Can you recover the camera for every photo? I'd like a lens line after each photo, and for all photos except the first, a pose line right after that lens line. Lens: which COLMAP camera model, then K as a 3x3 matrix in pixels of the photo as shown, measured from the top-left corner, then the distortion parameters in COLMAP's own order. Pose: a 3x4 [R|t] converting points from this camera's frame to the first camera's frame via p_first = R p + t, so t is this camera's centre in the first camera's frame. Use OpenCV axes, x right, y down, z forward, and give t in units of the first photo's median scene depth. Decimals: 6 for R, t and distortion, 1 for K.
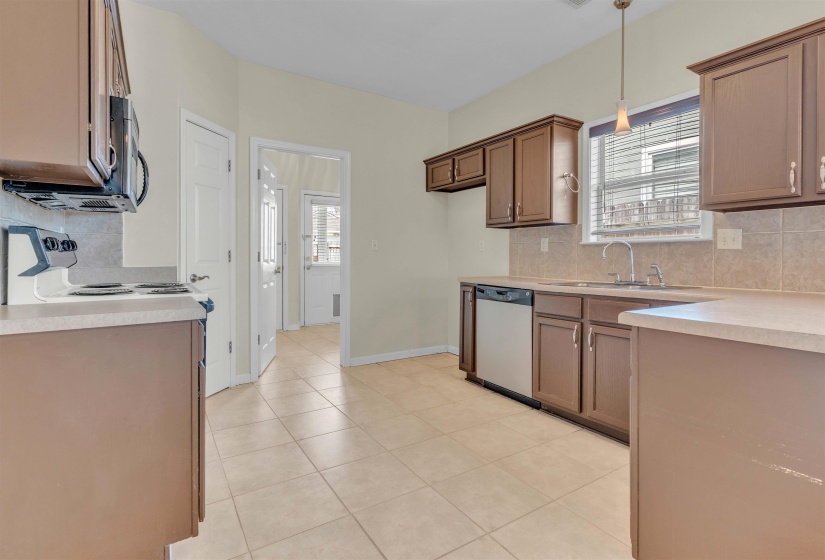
lens RADIAL K [[411.7, 0, 422.8], [0, 411.7, 257.8], [0, 0, 1]] dist [-0.003545, -0.000330]
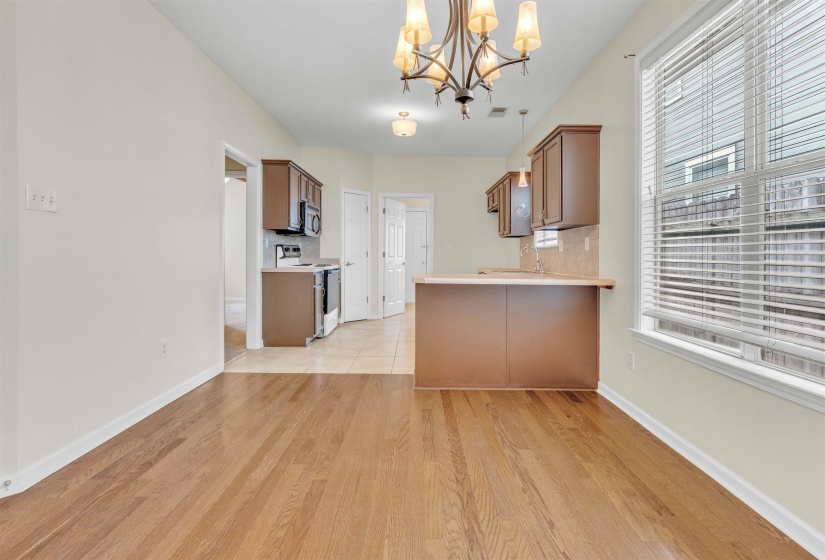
lens RADIAL K [[433.0, 0, 423.8], [0, 433.0, 254.6], [0, 0, 1]] dist [0.000171, -0.000033]
pose [[0.836002, 0.008302, -0.548663, 0.800935], [-0.012611, 0.999912, -0.004085, 0.003244], [0.548581, 0.010334, 0.836033, -0.535576]]
